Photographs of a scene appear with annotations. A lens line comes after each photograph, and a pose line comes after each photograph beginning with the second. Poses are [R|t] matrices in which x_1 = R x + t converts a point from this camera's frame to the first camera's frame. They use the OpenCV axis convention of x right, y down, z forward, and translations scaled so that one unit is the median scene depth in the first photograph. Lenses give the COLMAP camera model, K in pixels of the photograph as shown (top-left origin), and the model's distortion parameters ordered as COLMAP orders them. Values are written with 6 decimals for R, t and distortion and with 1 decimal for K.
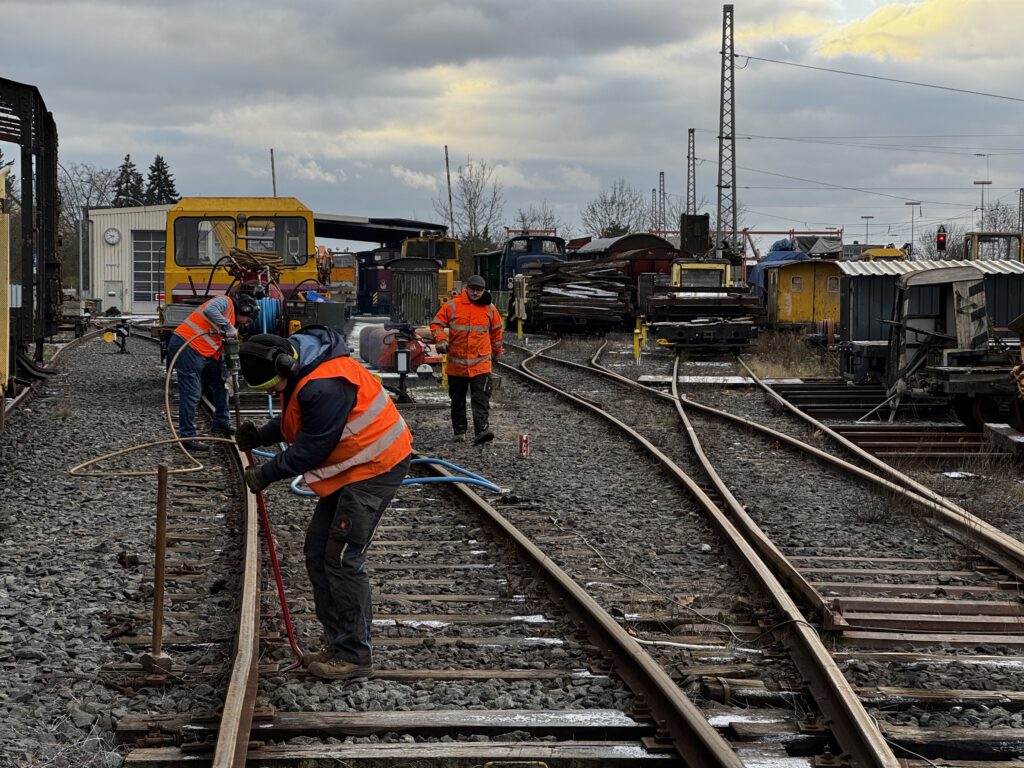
lens RADIAL K [[2252.5, 0, 512.0], [0, 2252.5, 384.0], [0, 0, 1]] dist [-0.001534, 0.302310]
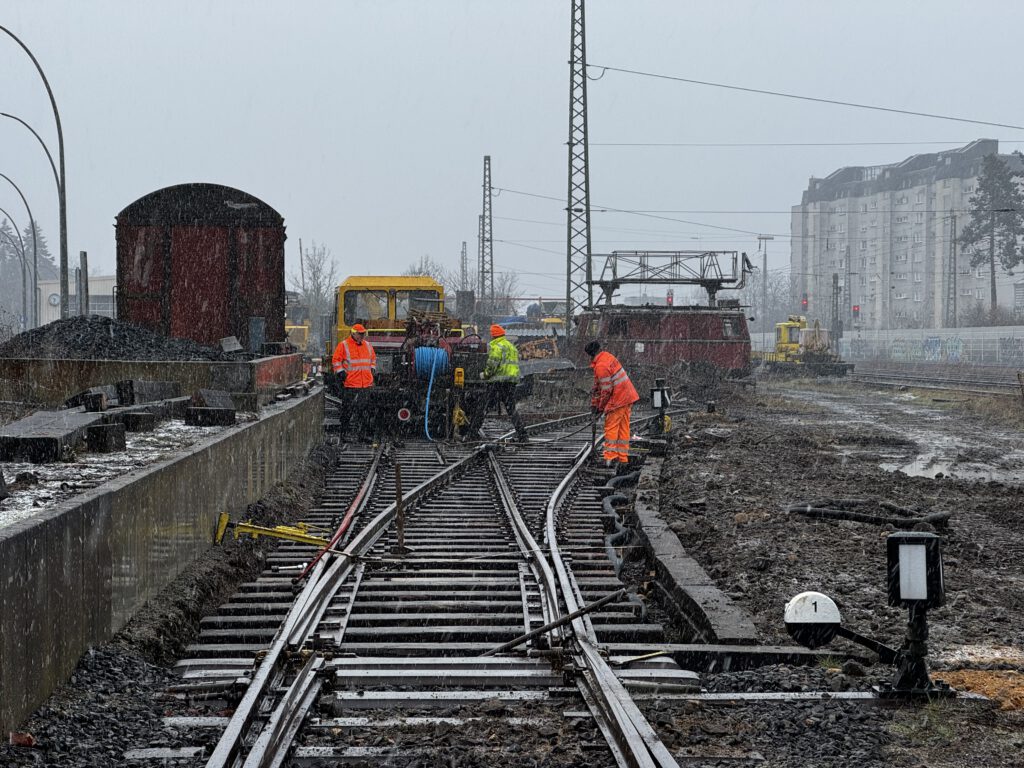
lens RADIAL K [[2252.5, 0, 512.0], [0, 2252.5, 384.0], [0, 0, 1]] dist [-0.001534, 0.302310]
pose [[0.996973, -0.000390, 0.077753, -0.007372], [0.001972, 0.999792, -0.020278, 0.019901], [-0.077729, 0.020370, 0.996766, -0.532553]]
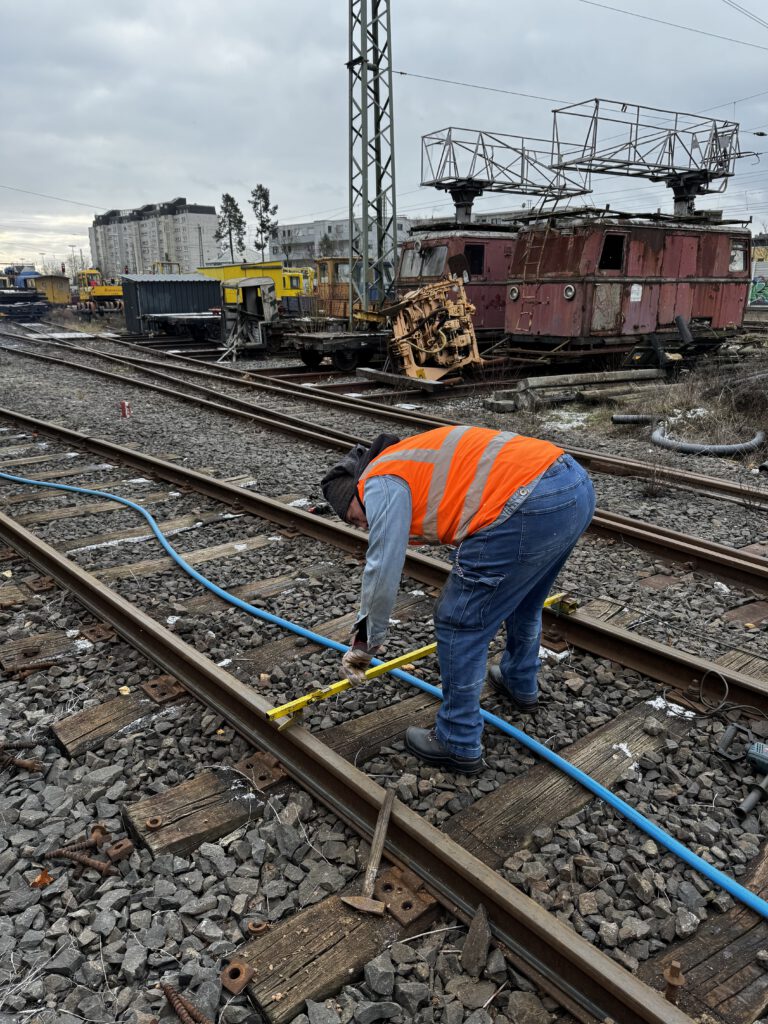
lens RADIAL K [[727.6, 0, 384.0], [0, 727.6, 512.0], [0, 0, 1]] dist [0.002055, -0.001435]
pose [[0.823616, -0.175135, 0.539430, -0.021221], [0.031348, 0.963731, 0.265029, -0.004995], [-0.566281, -0.201372, 0.799234, 0.100347]]
